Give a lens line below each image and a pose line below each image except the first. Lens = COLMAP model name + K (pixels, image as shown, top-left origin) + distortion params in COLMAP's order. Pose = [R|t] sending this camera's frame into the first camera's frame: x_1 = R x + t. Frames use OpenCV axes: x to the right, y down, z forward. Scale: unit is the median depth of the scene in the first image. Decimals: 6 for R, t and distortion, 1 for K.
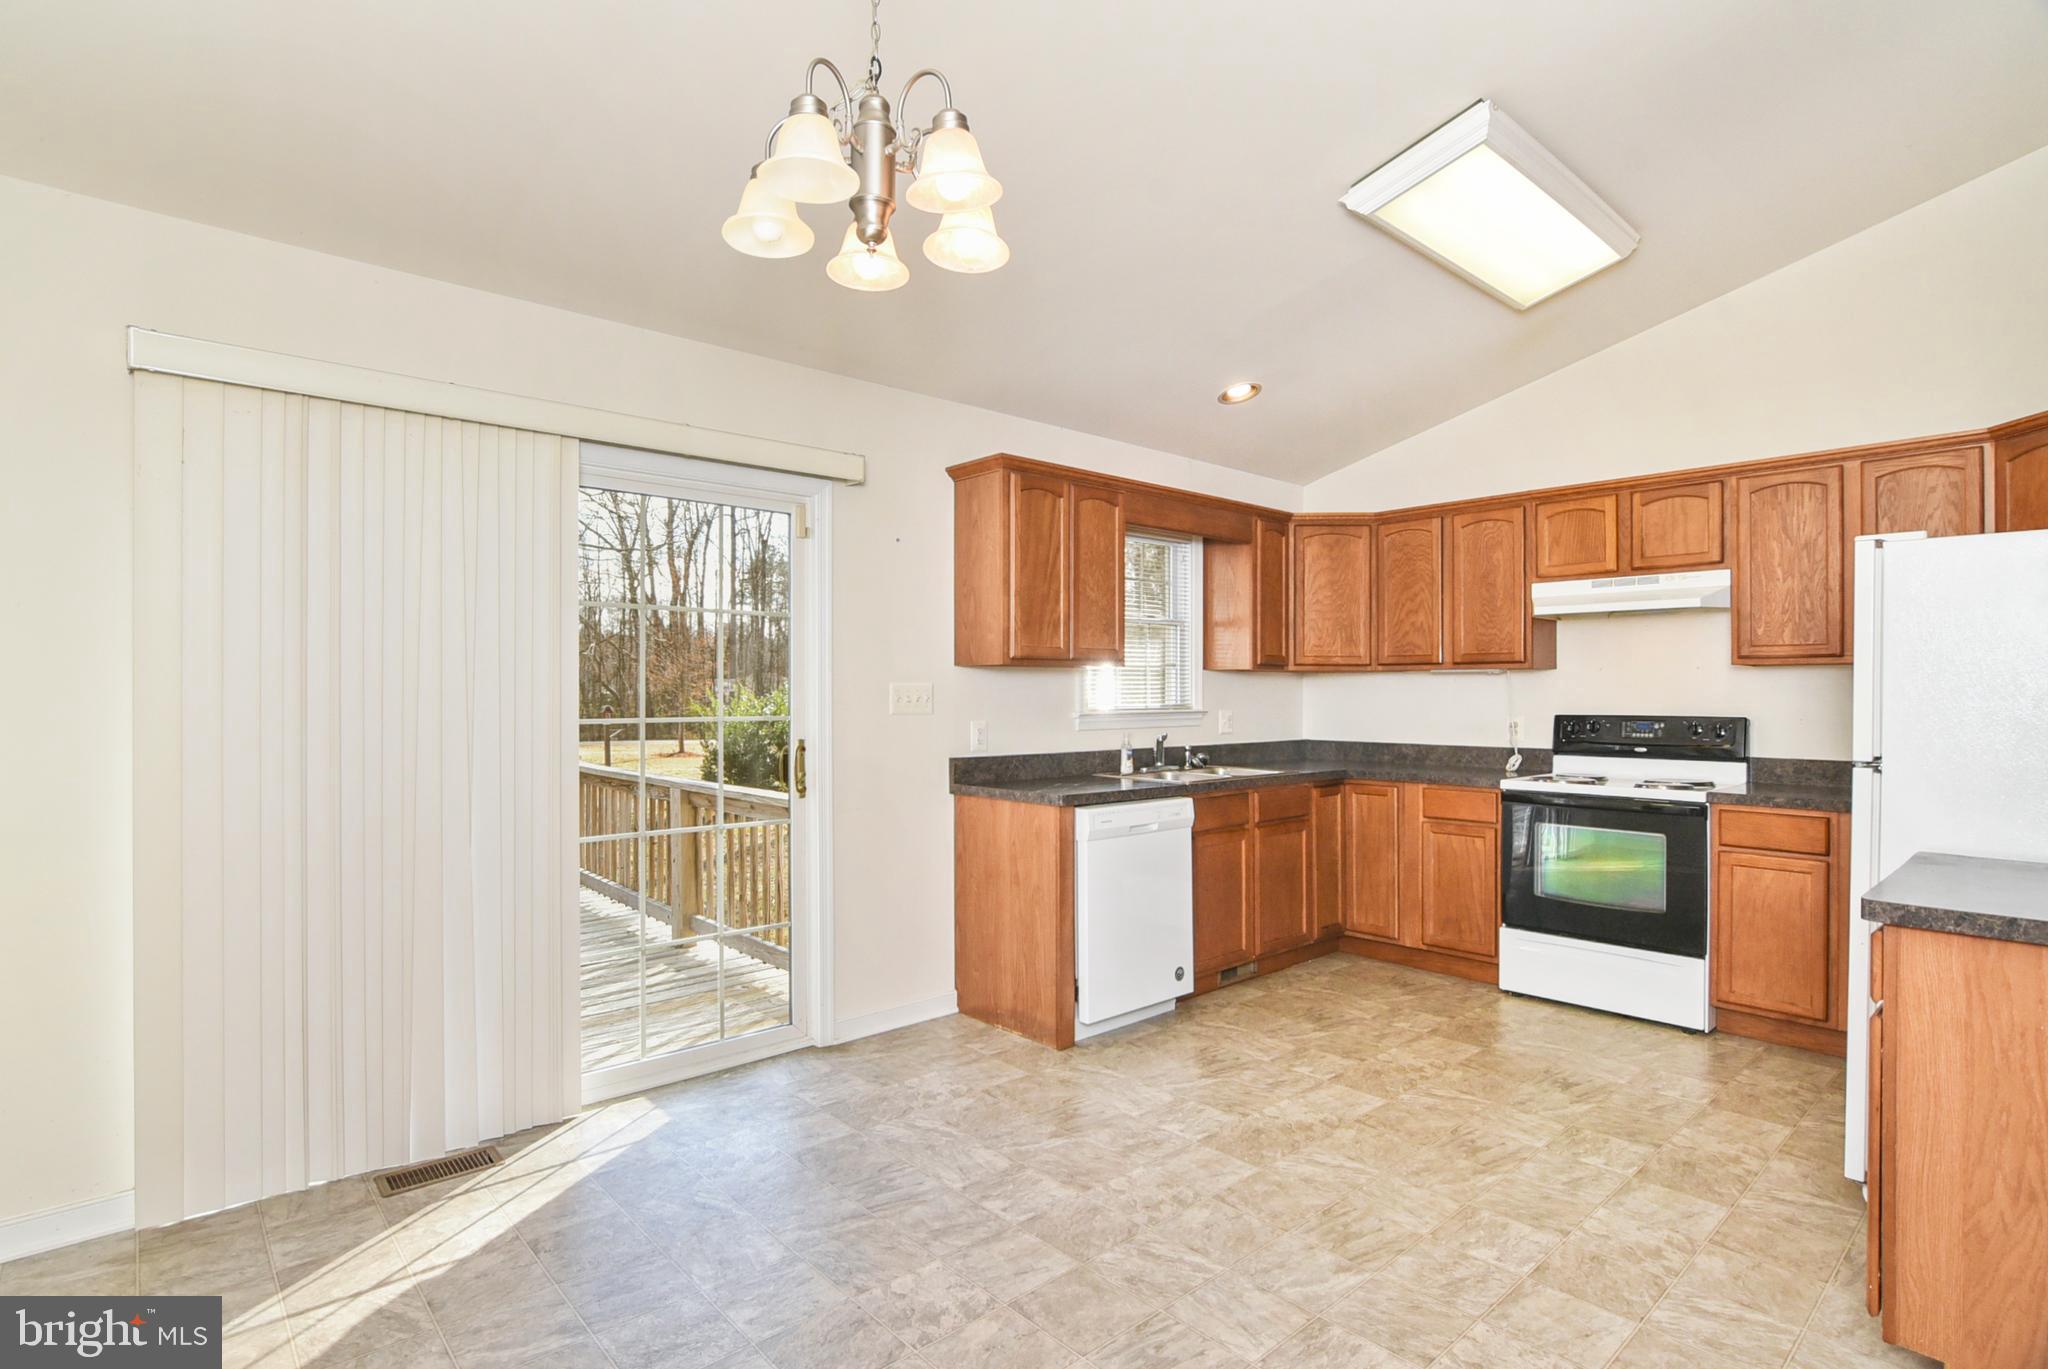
lens RADIAL K [[1050.8, 0, 1029.9], [0, 1050.8, 696.4], [0, 0, 1]] dist [-0.000124, 0.001204]
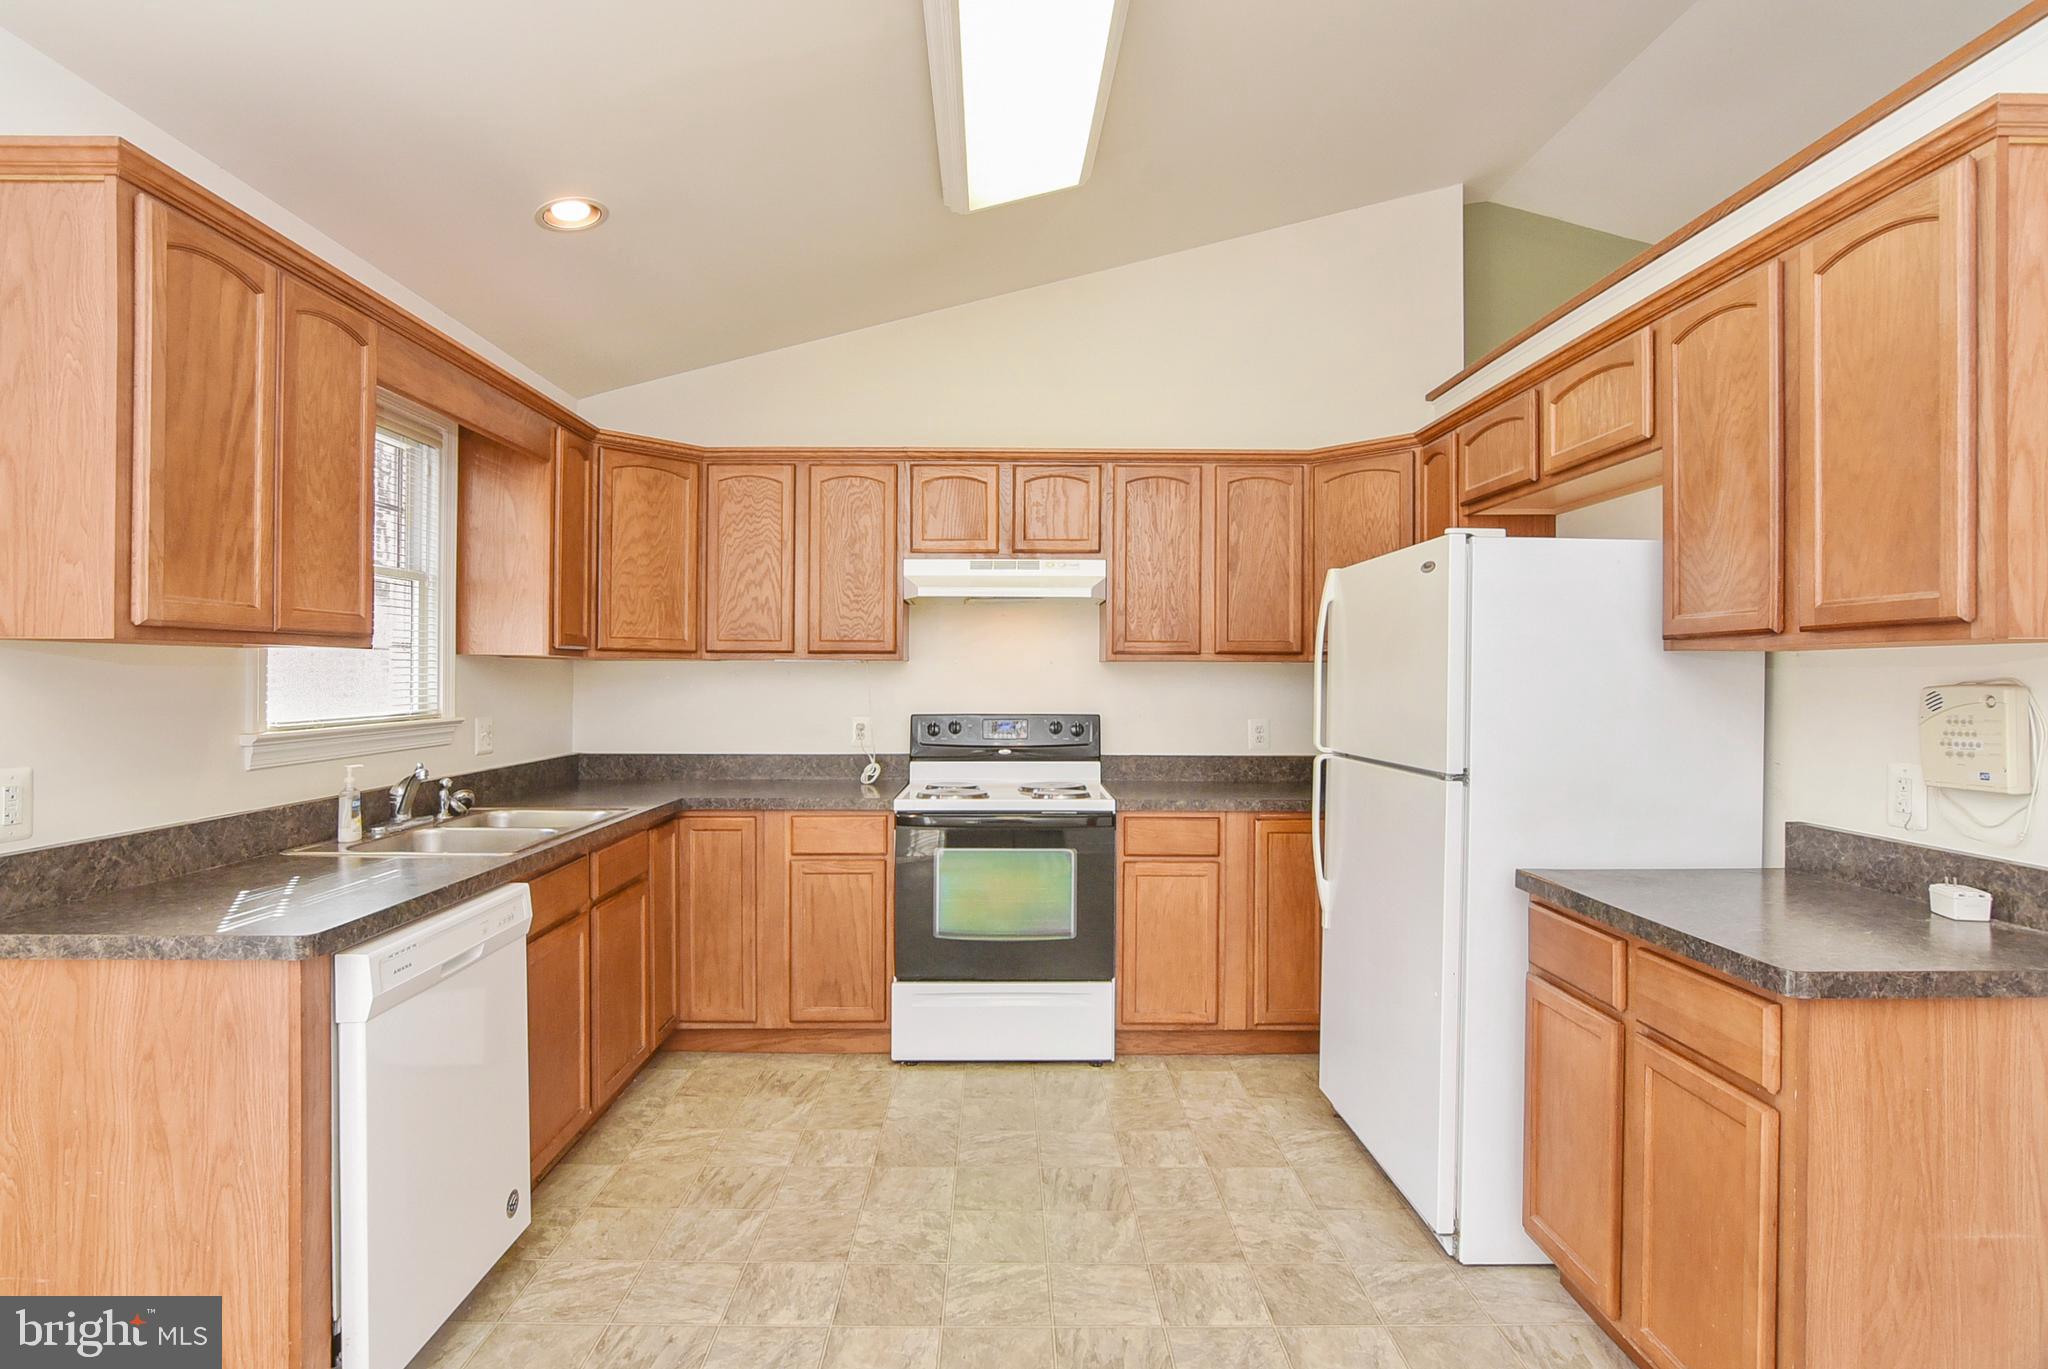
lens RADIAL K [[1039.2, 0, 1009.1], [0, 1039.2, 669.7], [0, 0, 1]] dist [-0.015910, 0.000701]
pose [[0.673599, 0.005781, 0.739074, -0.086247], [0.001143, 0.999960, -0.008864, -0.013657], [-0.739096, 0.006816, 0.673566, 0.440003]]
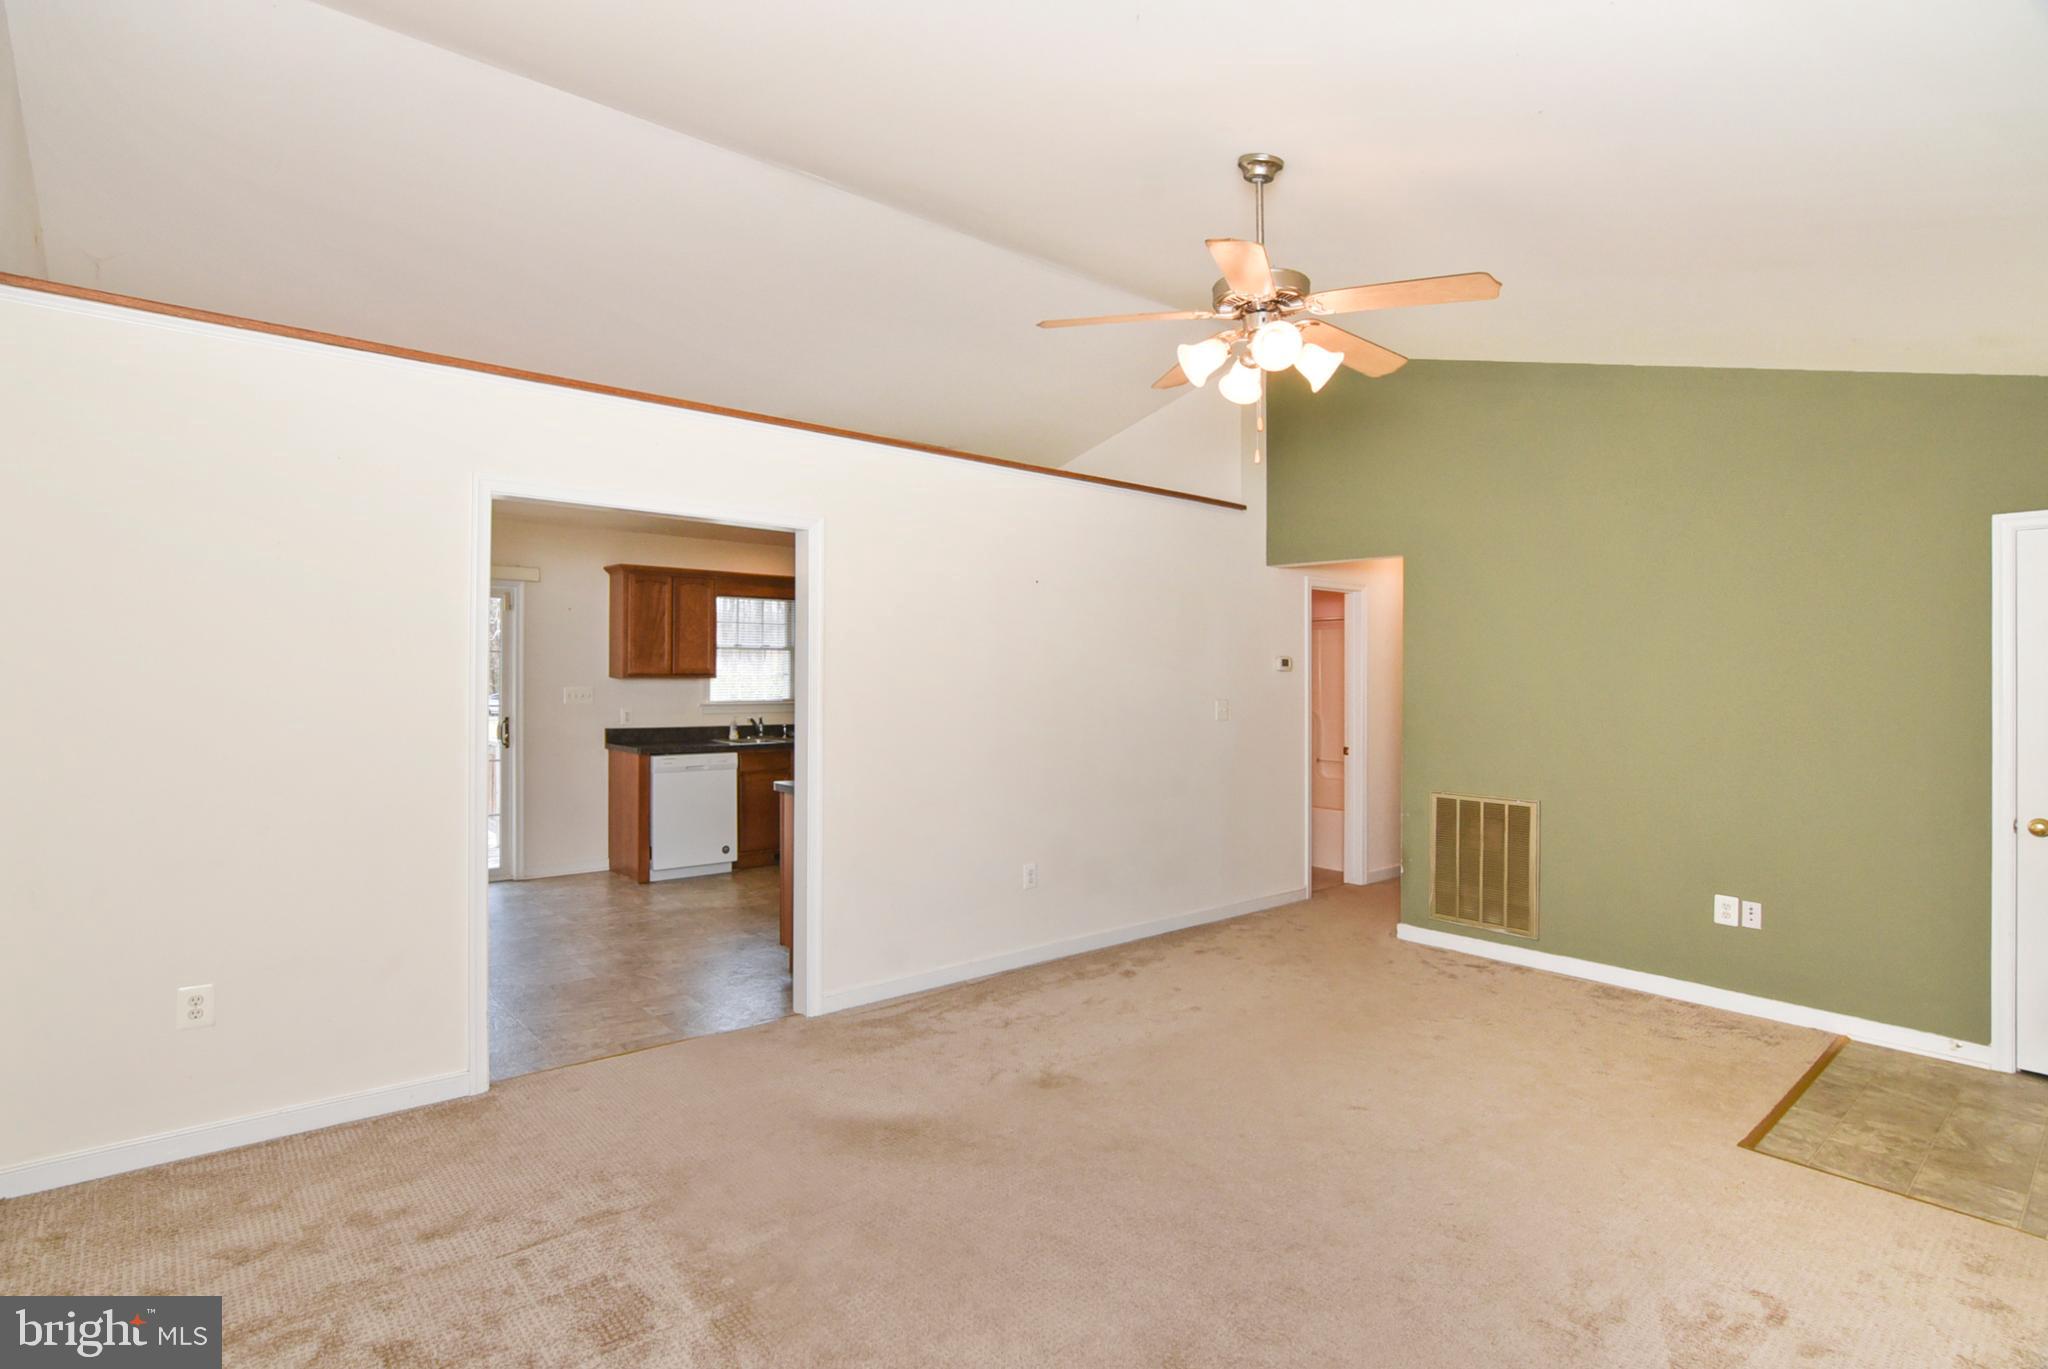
lens RADIAL K [[1053.9, 0, 1024.0], [0, 1053.9, 684.5], [0, 0, 1]] dist [-0.004521, 0.002362]
pose [[0.999137, 0.015846, -0.038387, 0.725515], [-0.015649, 0.999863, 0.005441, -0.038369], [0.038468, -0.004836, 0.999248, -0.795506]]
